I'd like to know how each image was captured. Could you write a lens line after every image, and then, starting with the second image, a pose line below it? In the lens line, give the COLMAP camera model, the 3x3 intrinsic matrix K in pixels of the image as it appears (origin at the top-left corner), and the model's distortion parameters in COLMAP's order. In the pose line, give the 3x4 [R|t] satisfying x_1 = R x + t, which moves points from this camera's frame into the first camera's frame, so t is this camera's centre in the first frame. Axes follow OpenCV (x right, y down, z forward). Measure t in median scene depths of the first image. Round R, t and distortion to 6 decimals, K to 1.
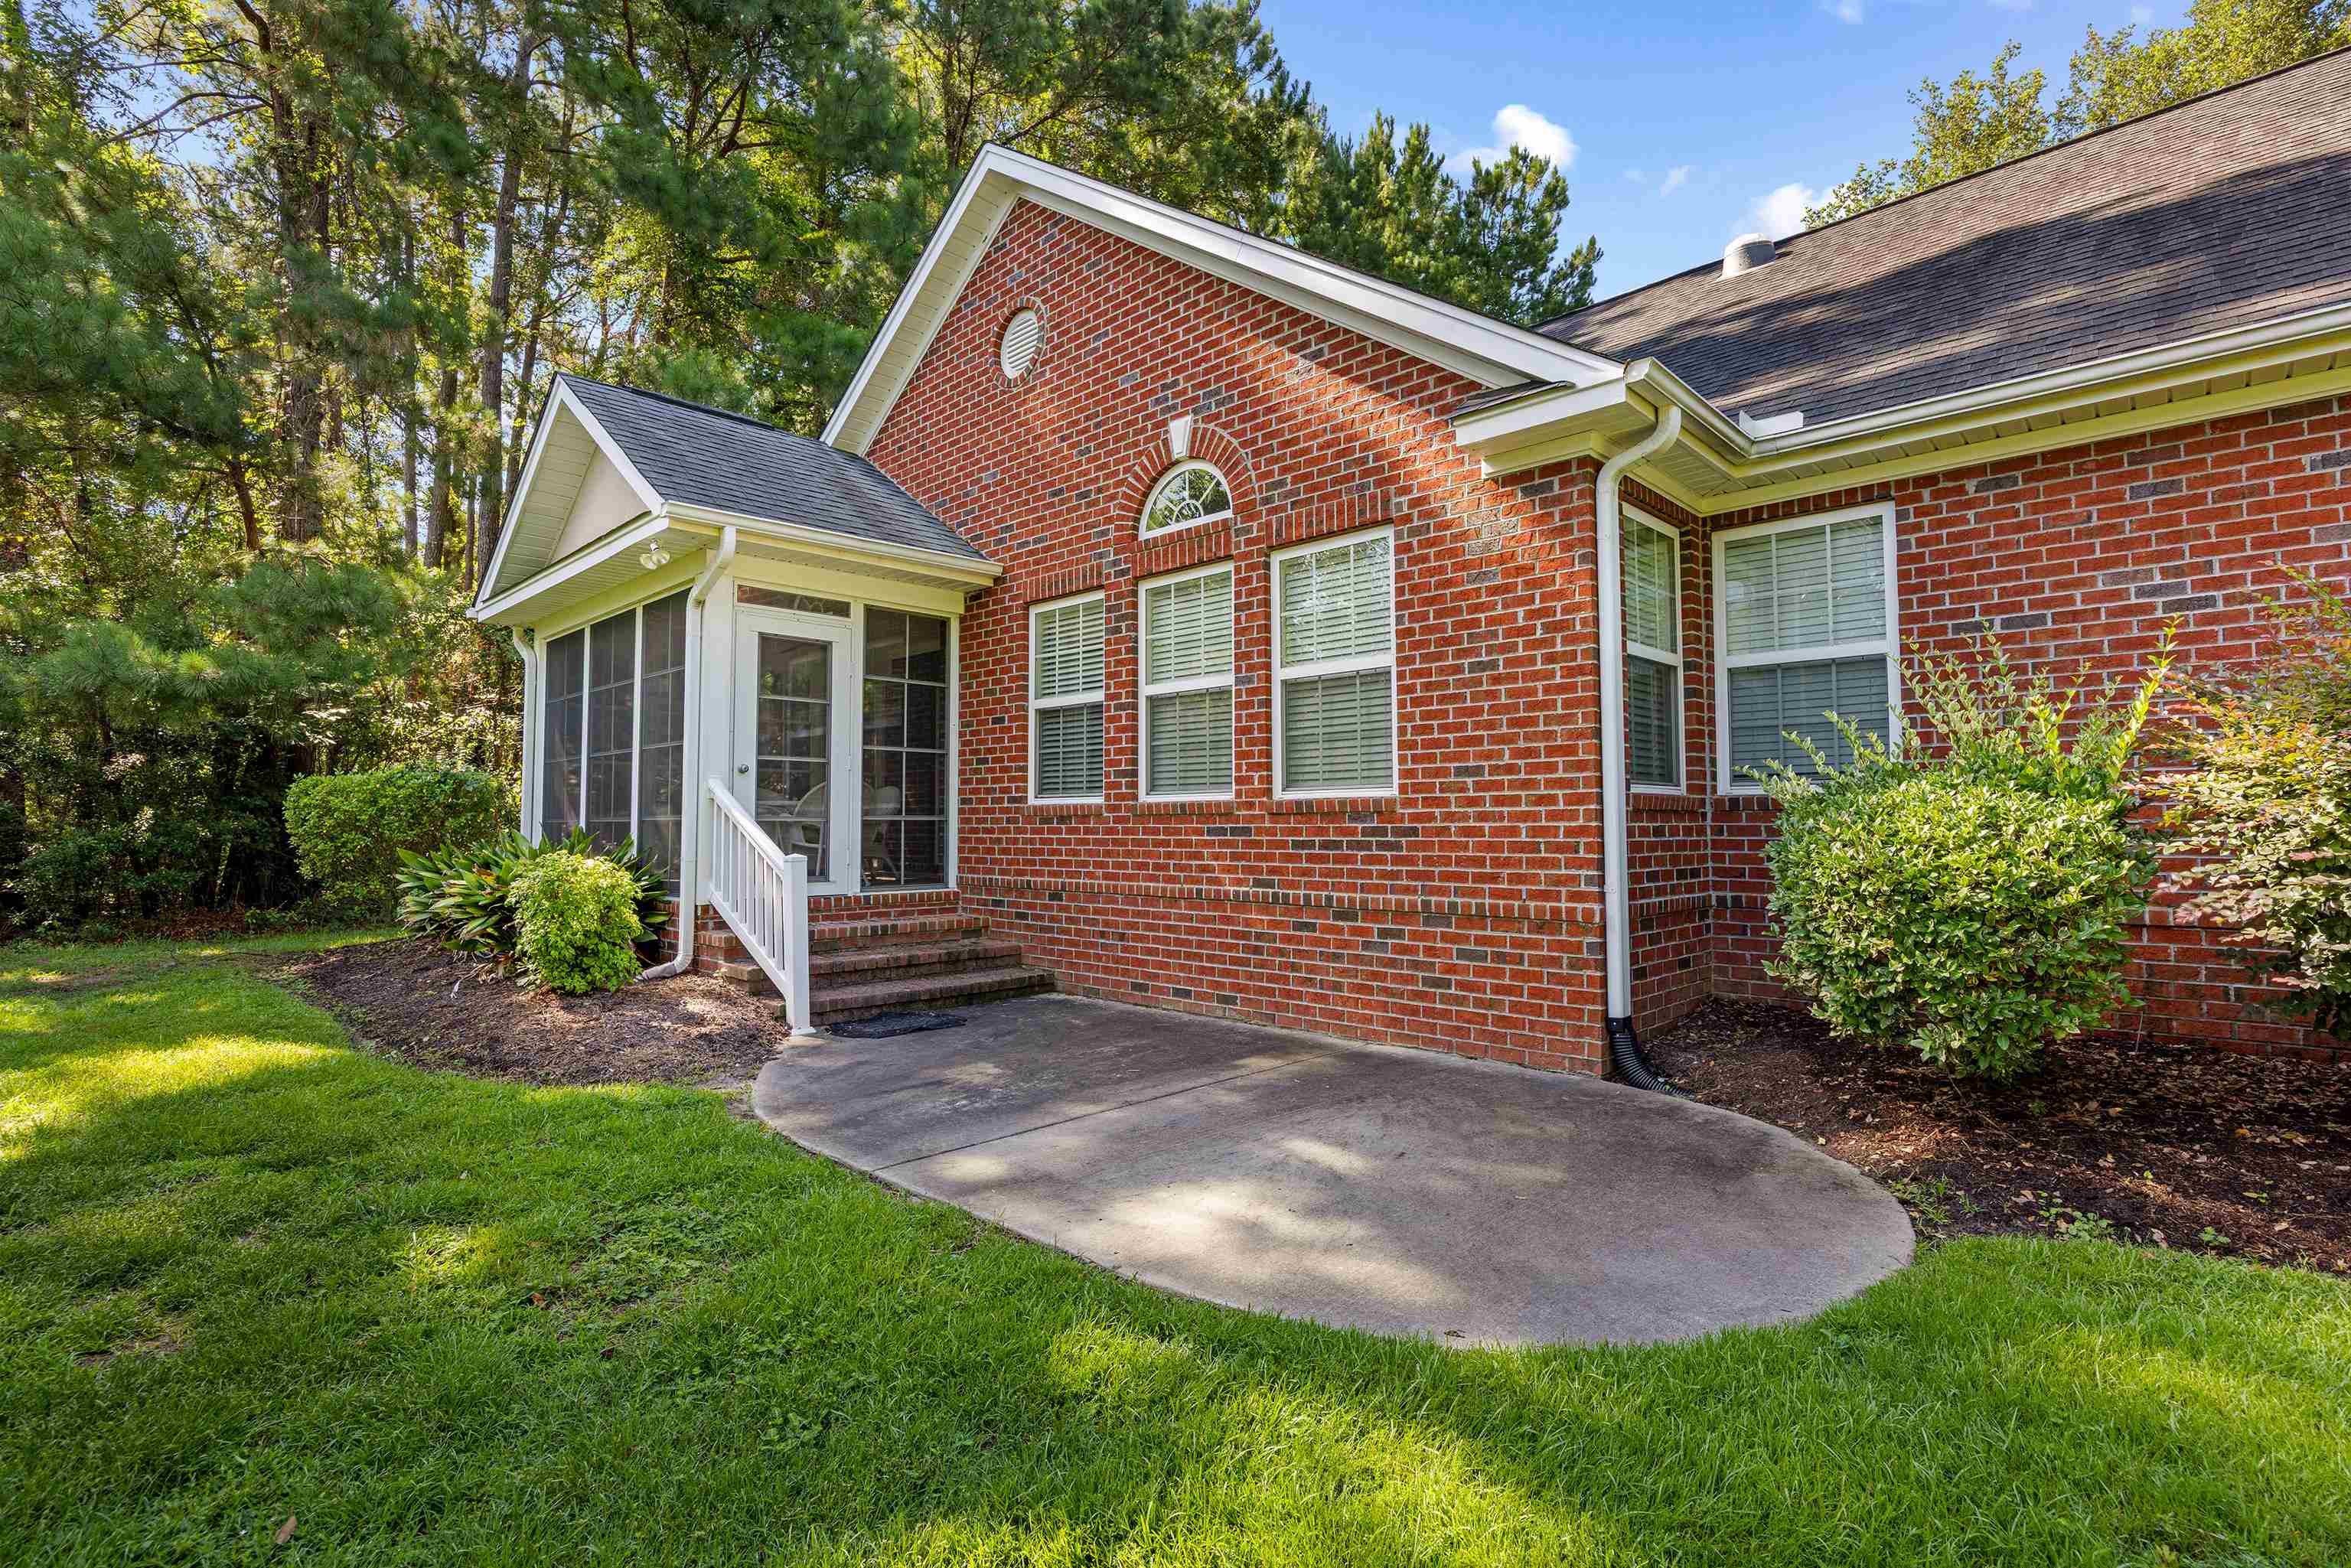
lens RADIAL K [[1100.7, 0, 1173.9], [0, 1100.7, 826.4], [0, 0, 1]] dist [-0.017151, 0.000189]
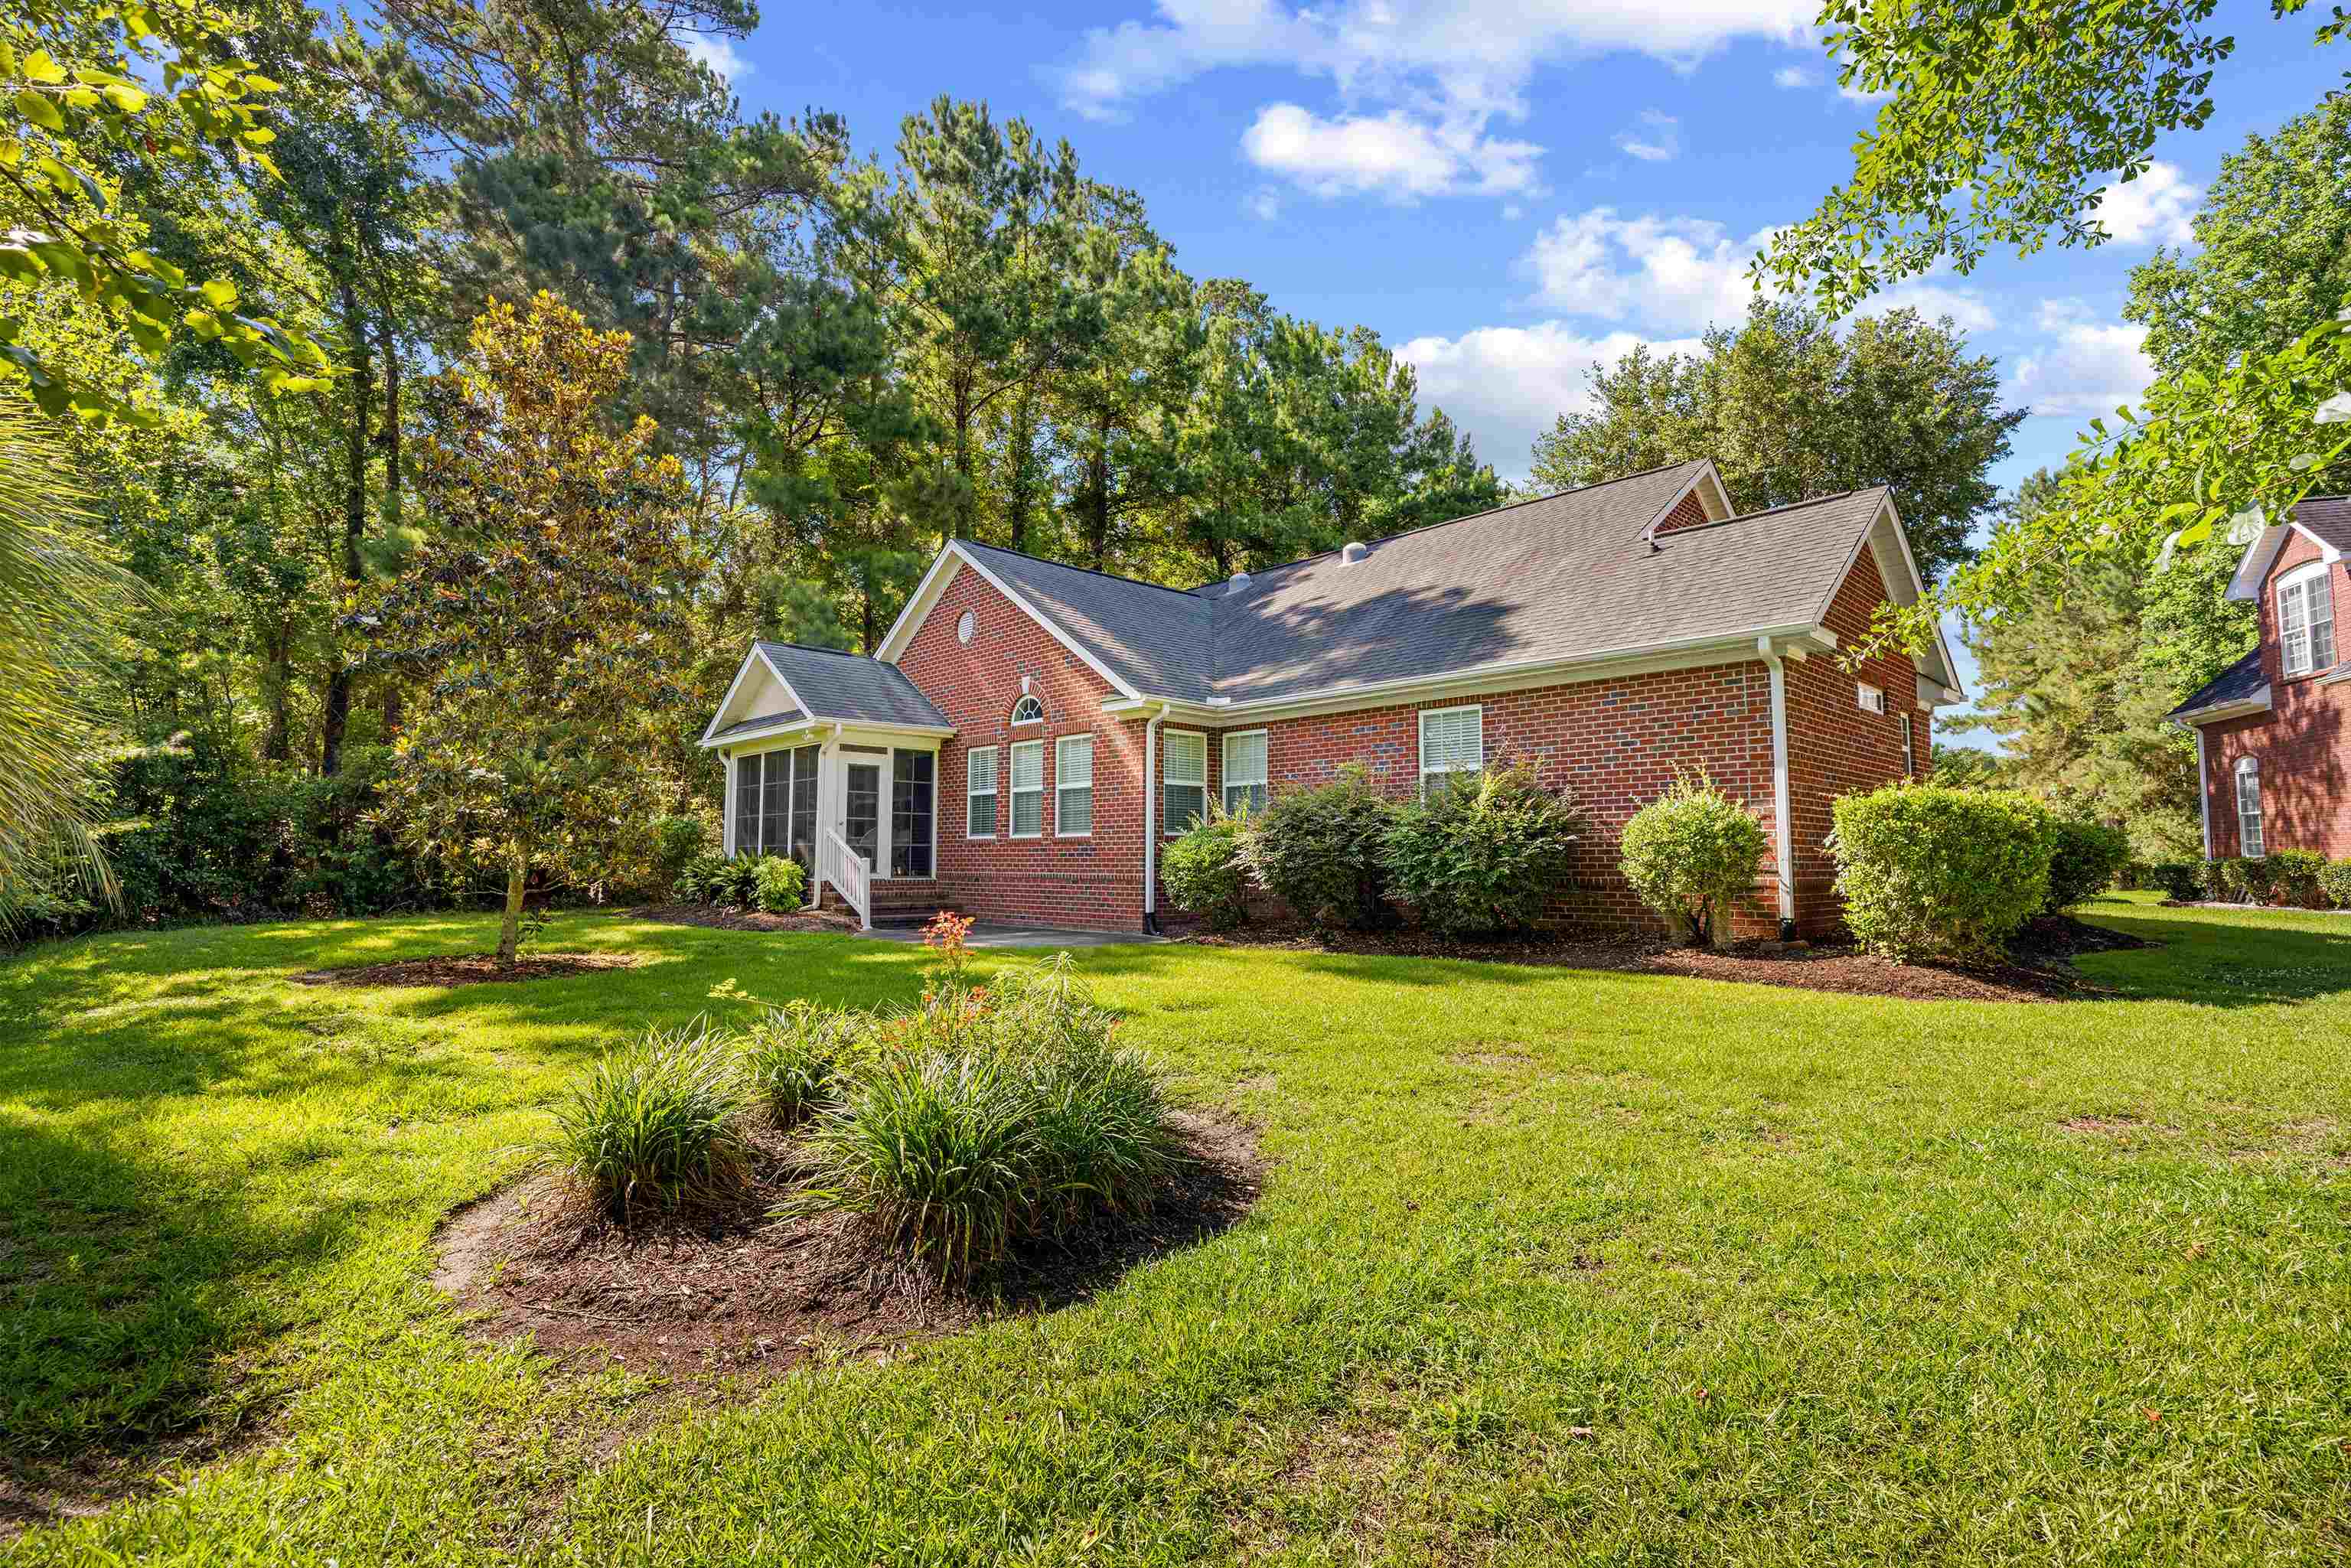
lens RADIAL K [[1103.6, 0, 1175.9], [0, 1103.6, 849.0], [0, 0, 1]] dist [-0.016014, 0.001386]
pose [[0.999671, 0.004526, -0.025241, 0.372034], [-0.004928, 0.999862, -0.015860, 0.036033], [0.025165, 0.015979, 0.999556, -1.303430]]
